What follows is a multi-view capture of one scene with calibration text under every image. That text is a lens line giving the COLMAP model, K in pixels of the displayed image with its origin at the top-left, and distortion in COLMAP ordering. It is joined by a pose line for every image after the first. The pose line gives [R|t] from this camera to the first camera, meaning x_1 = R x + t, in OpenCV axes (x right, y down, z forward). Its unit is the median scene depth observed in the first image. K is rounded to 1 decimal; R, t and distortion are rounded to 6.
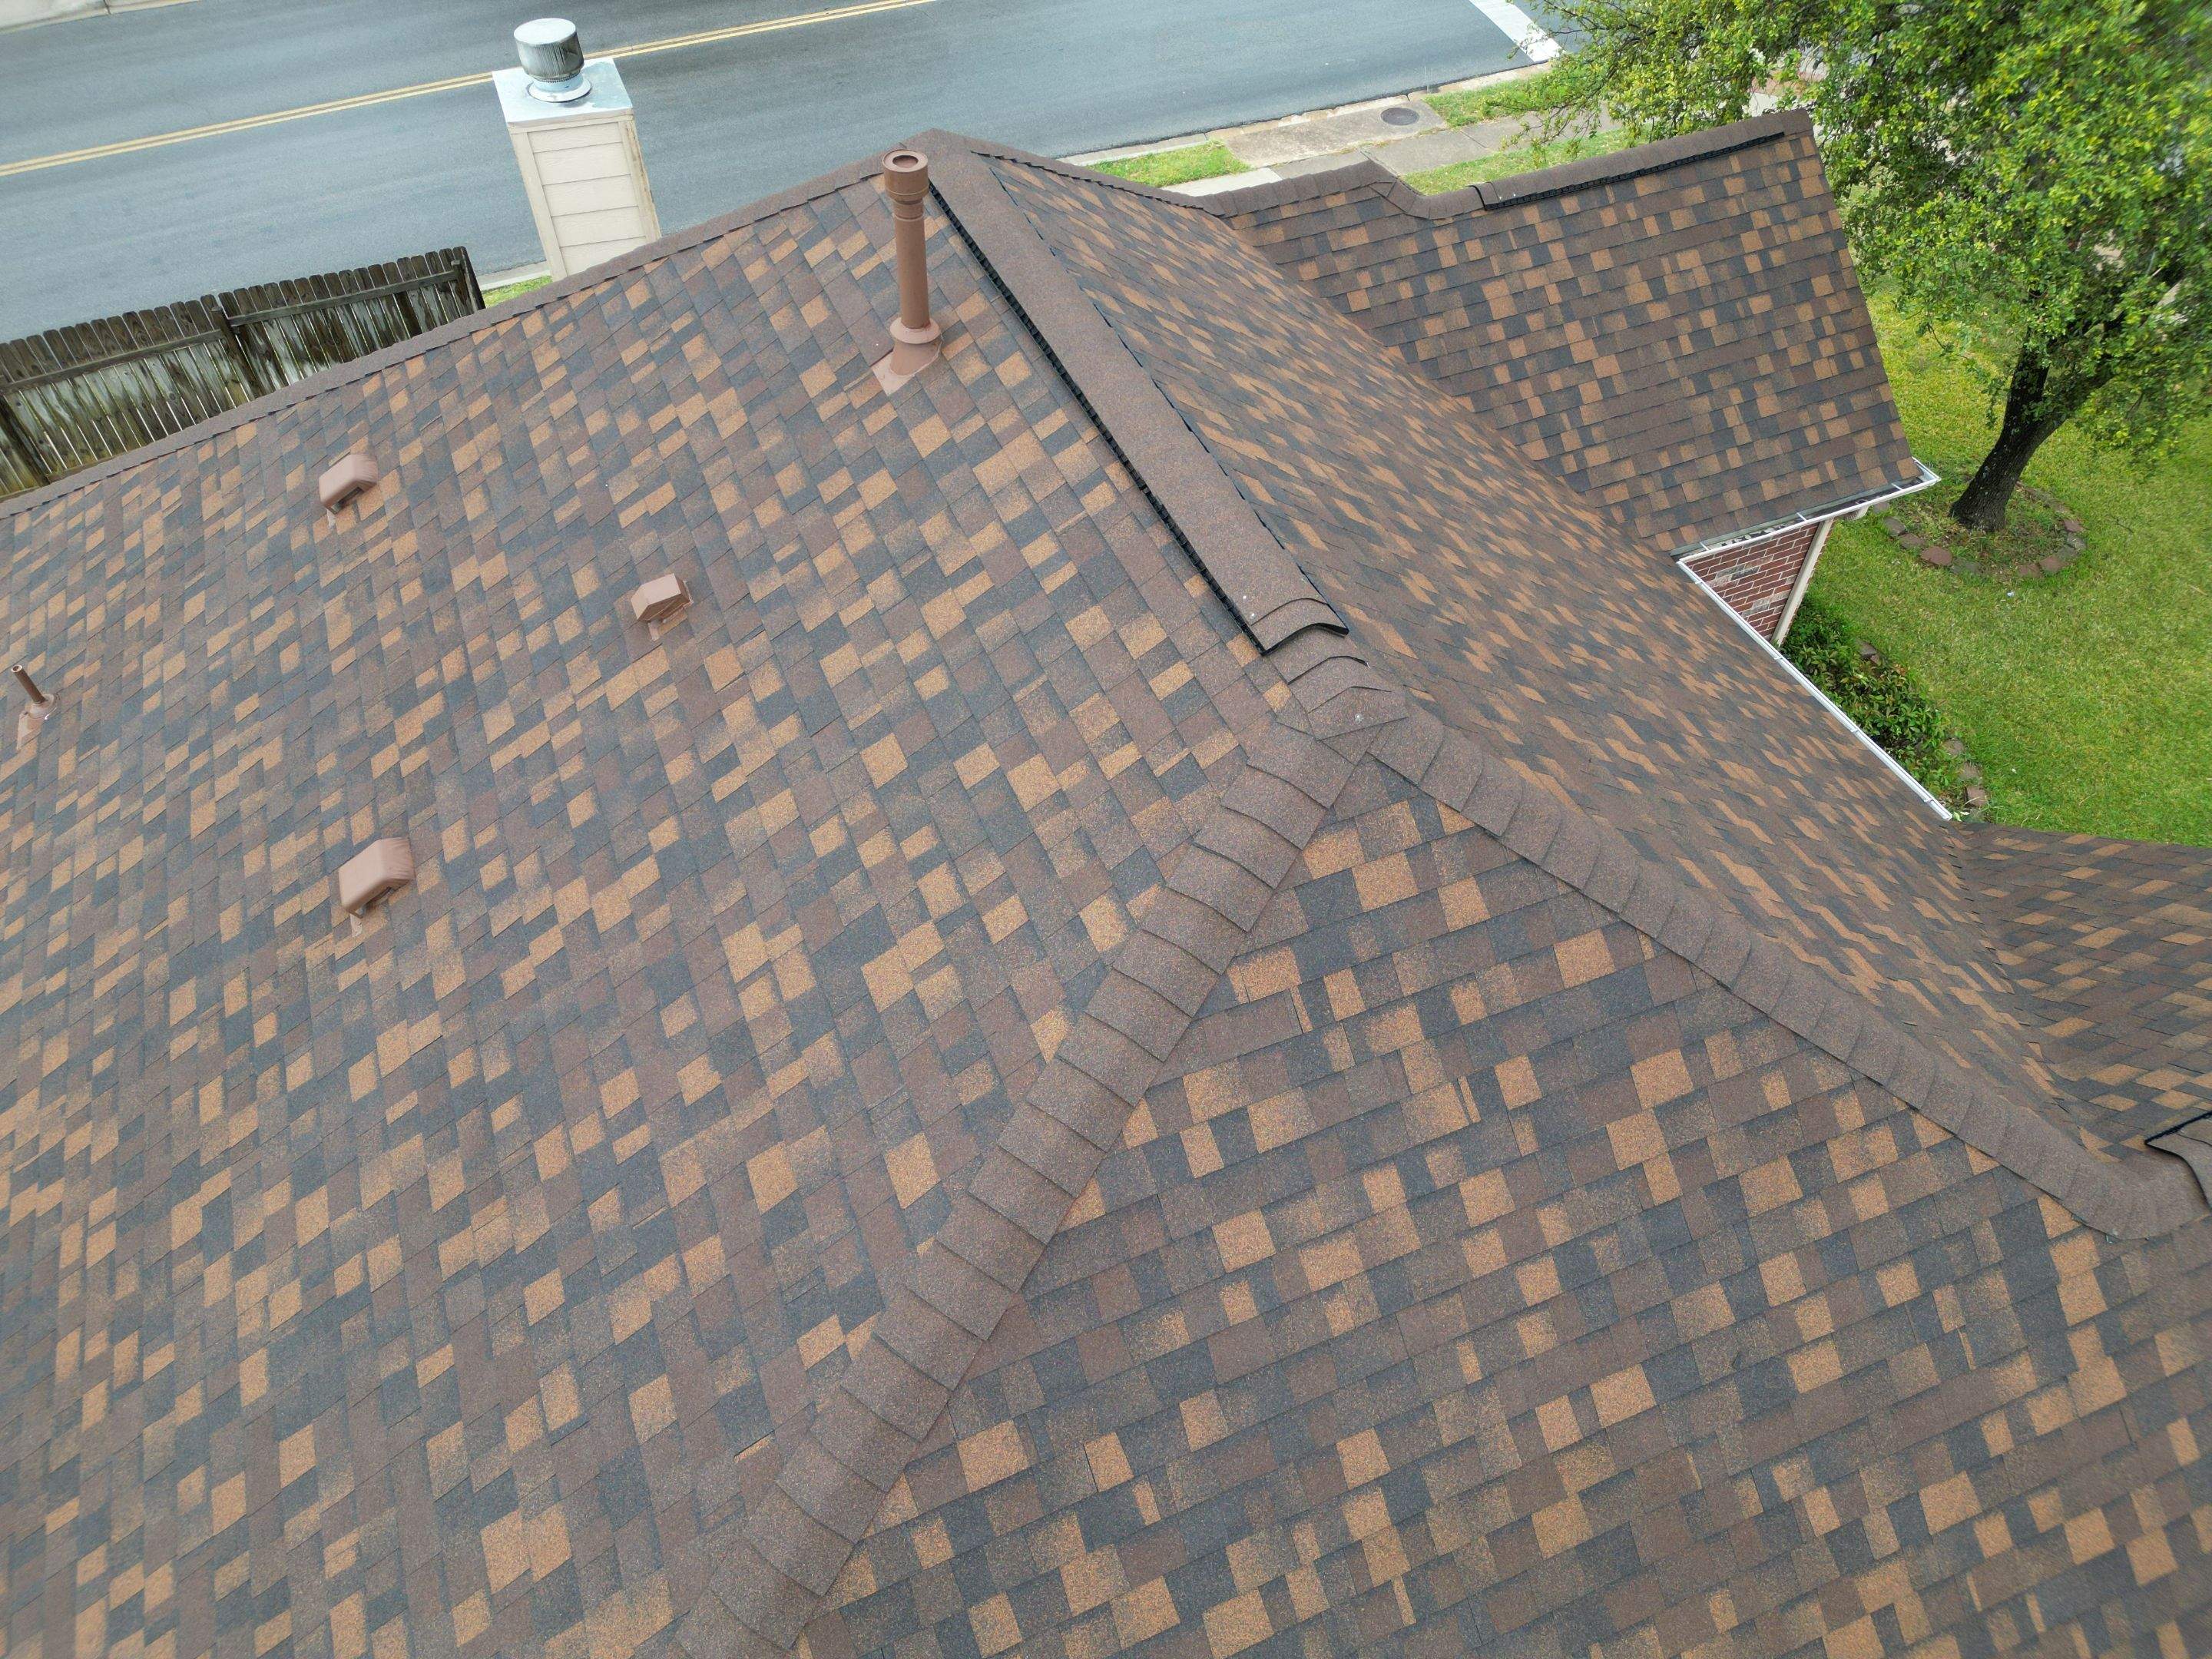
lens RADIAL K [[1540.8, 0, 1100.4], [0, 1540.8, 830.1], [0, 0, 1]] dist [0.080576, -0.080484]
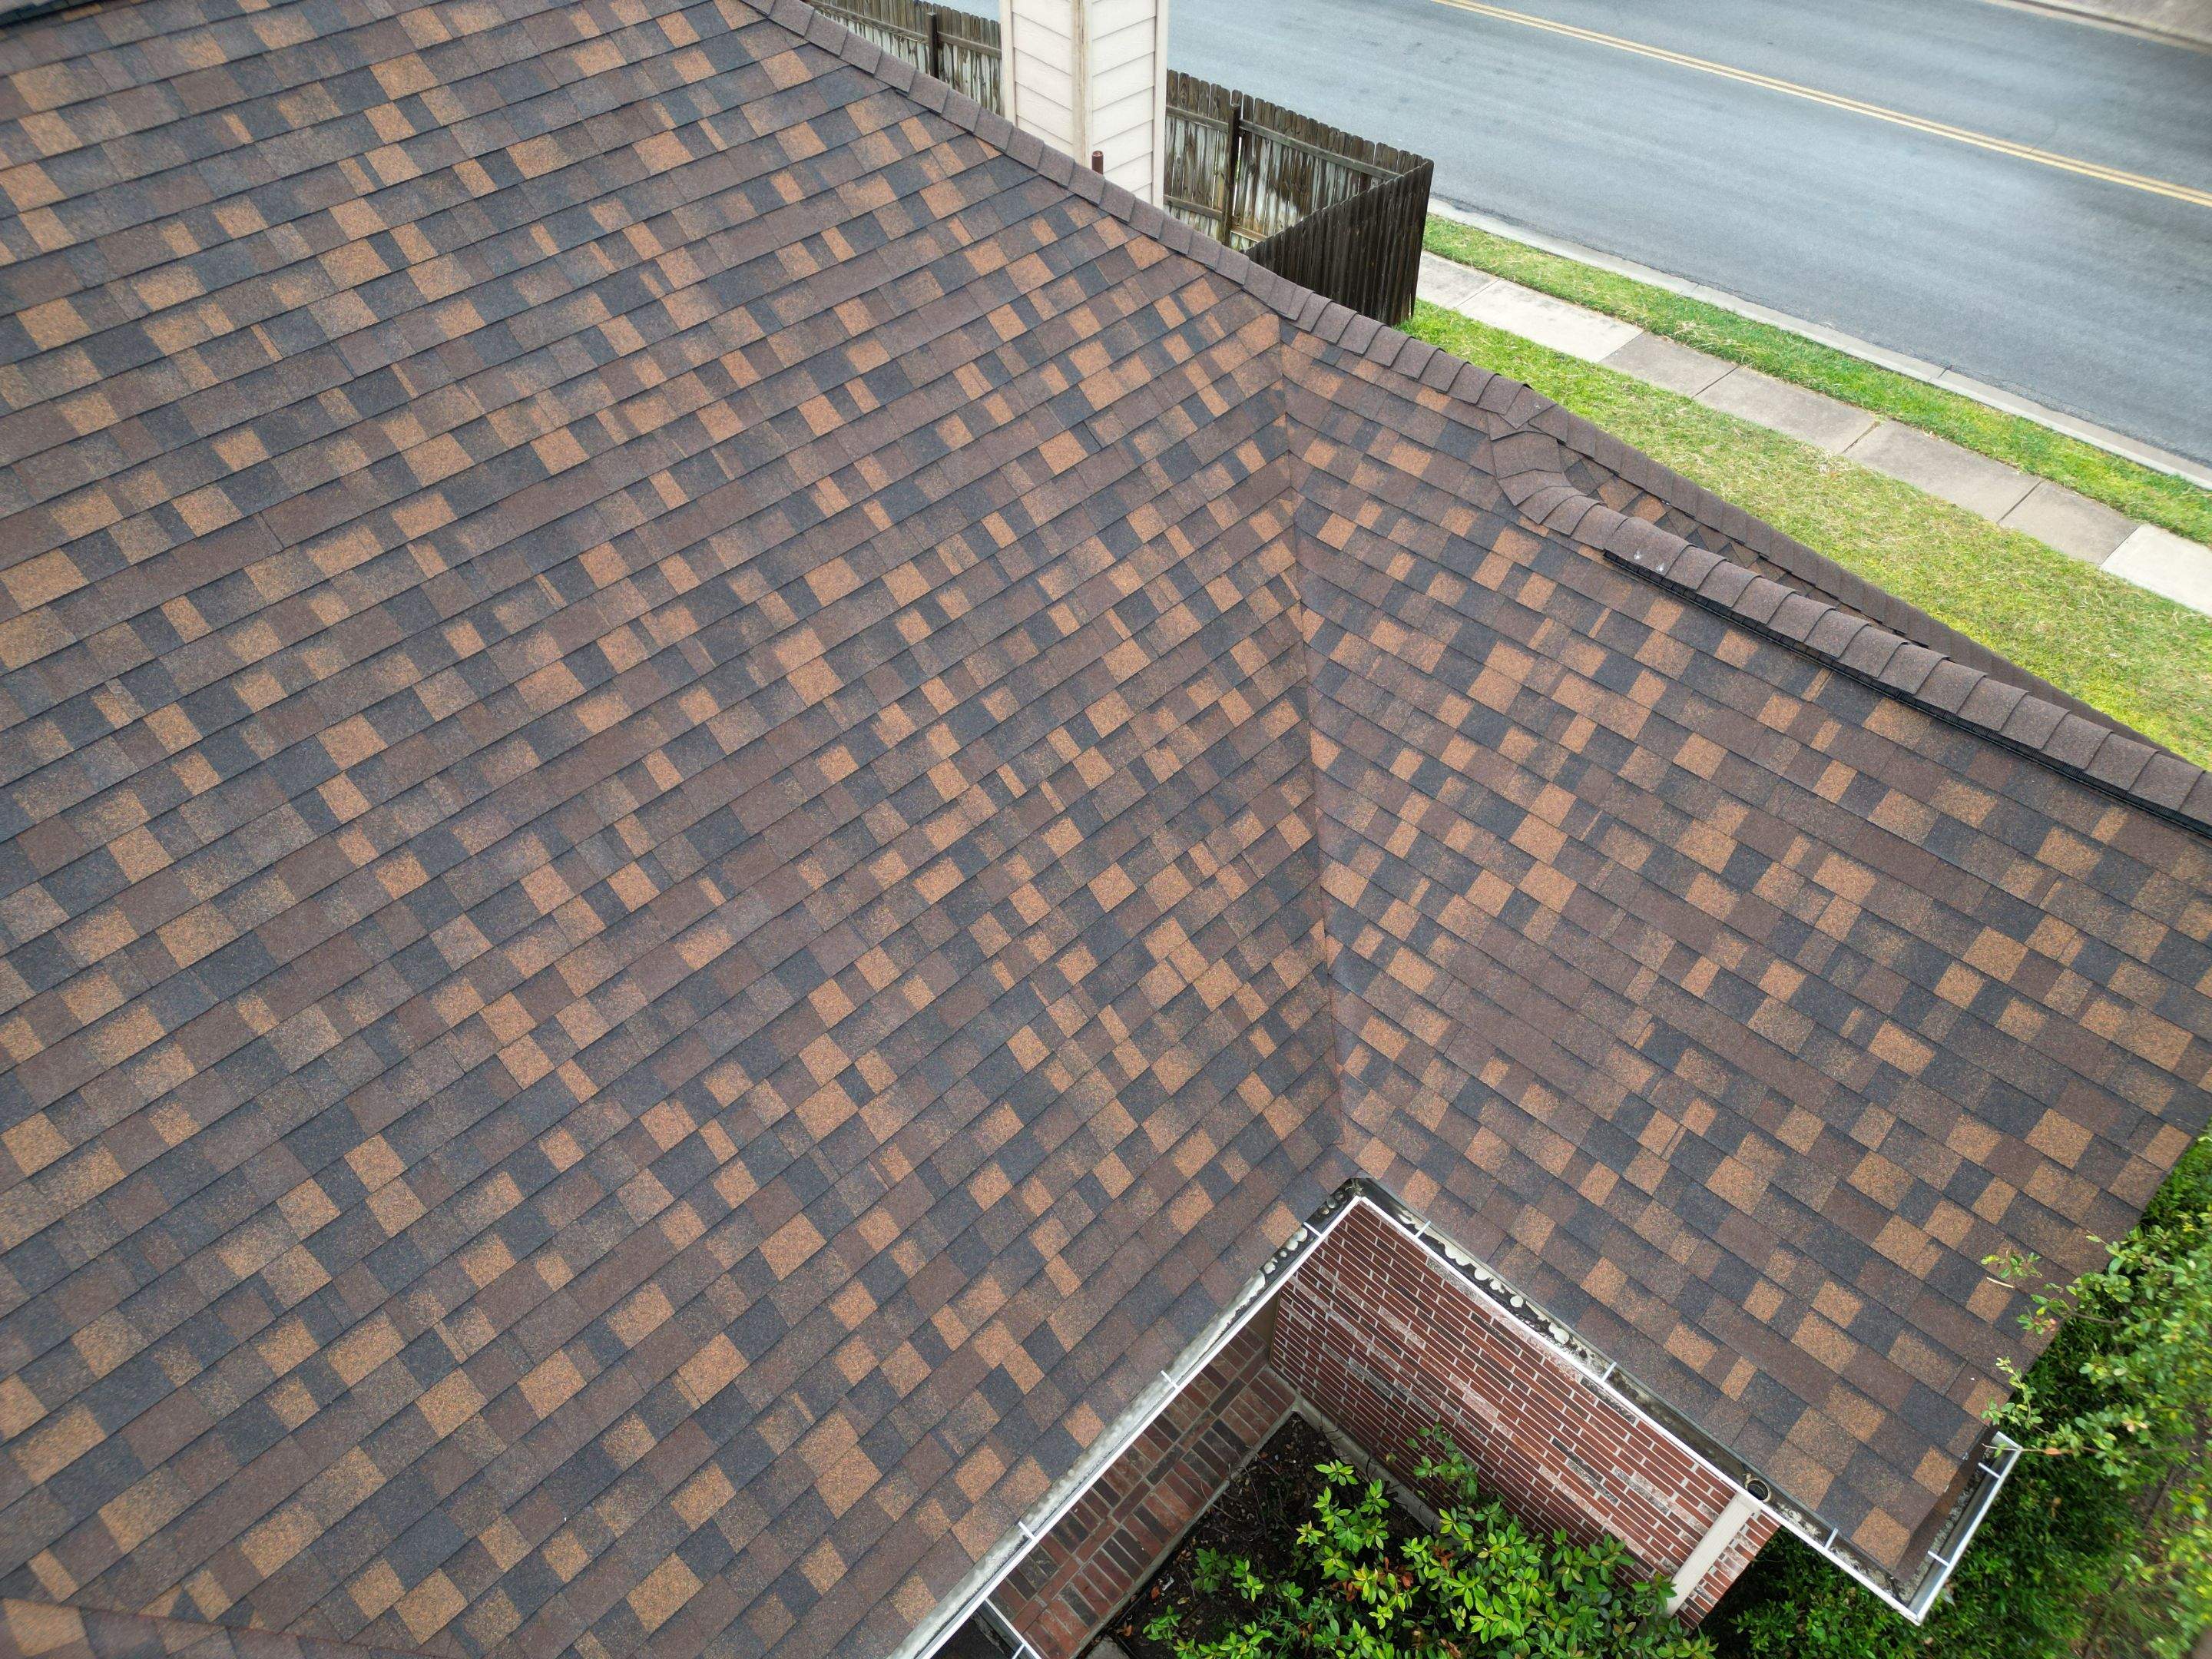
lens RADIAL K [[1540.8, 0, 1100.6], [0, 1540.8, 829.3], [0, 0, 1]] dist [0.080576, -0.080484]
pose [[0.400865, 0.672628, -0.621996, 1.106689], [-0.686883, 0.669923, 0.281772, -0.664810], [0.606217, 0.314285, 0.730565, 0.893721]]
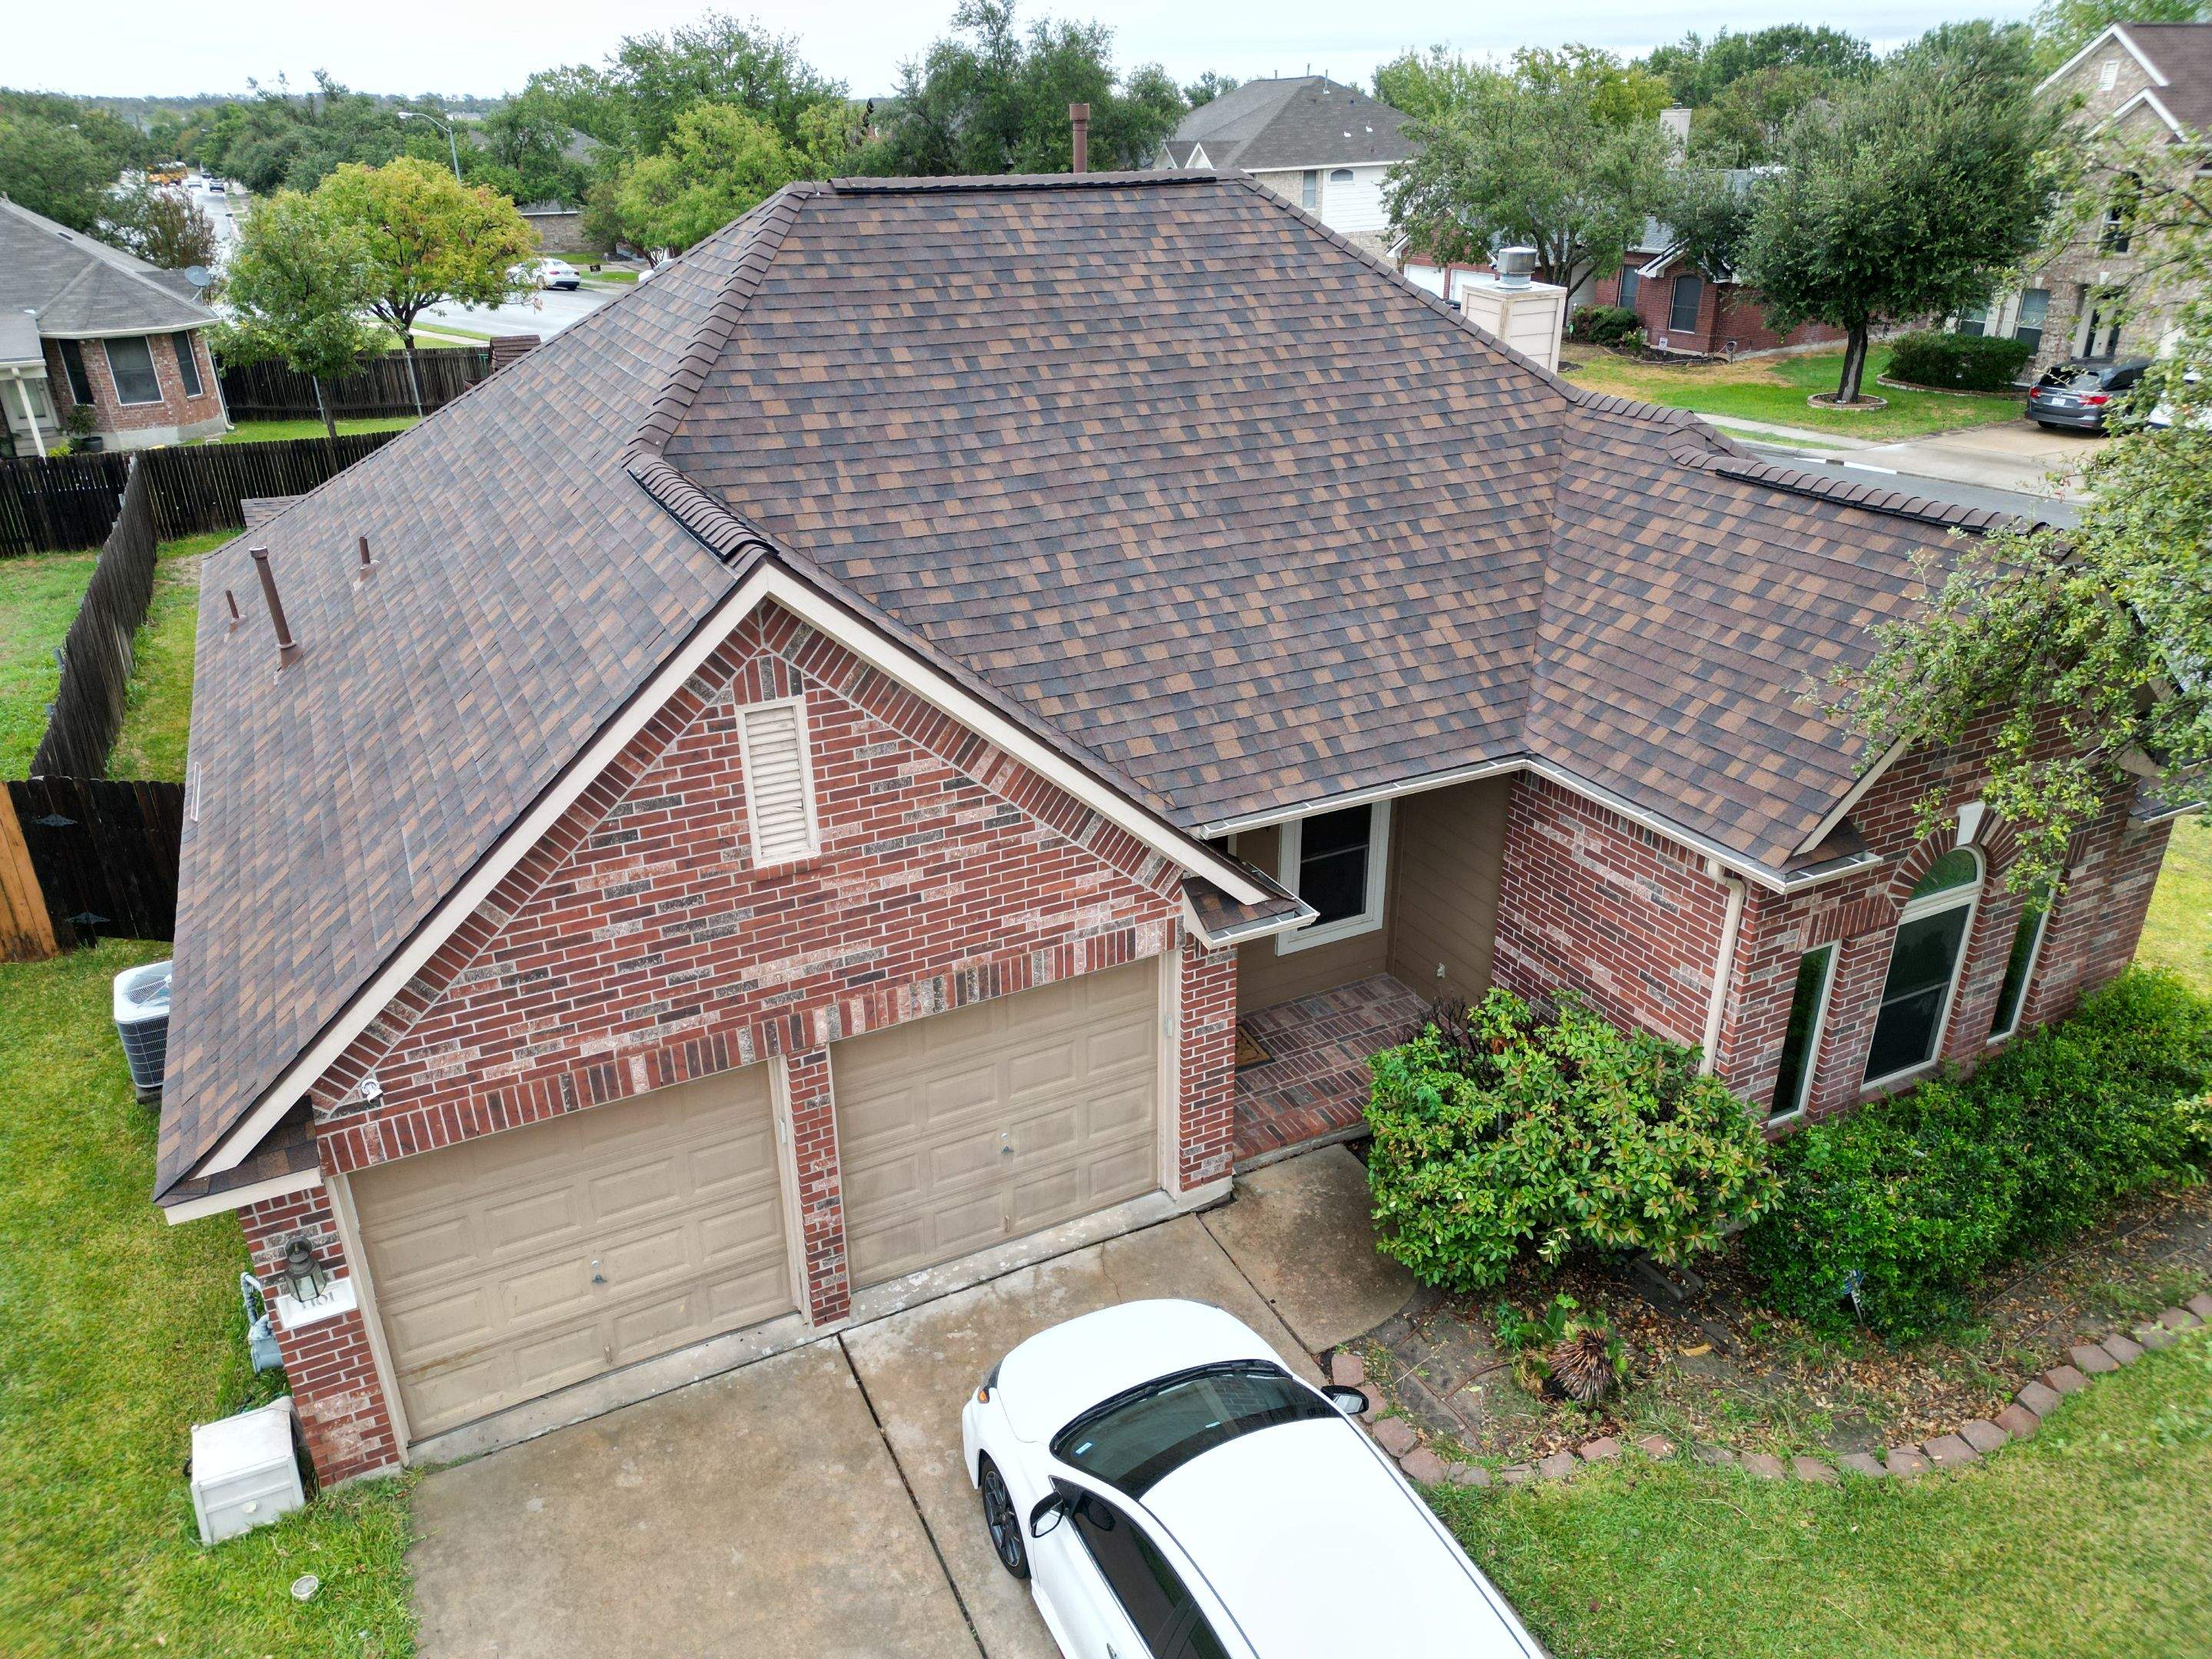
lens RADIAL K [[1540.8, 0, 1102.6], [0, 1540.8, 833.3], [0, 0, 1]] dist [0.080576, -0.080484]
pose [[0.076835, 0.433294, -0.897971, 2.384570], [-0.743278, 0.625188, 0.238071, -0.330335], [0.664555, 0.649150, 0.370094, 0.867742]]
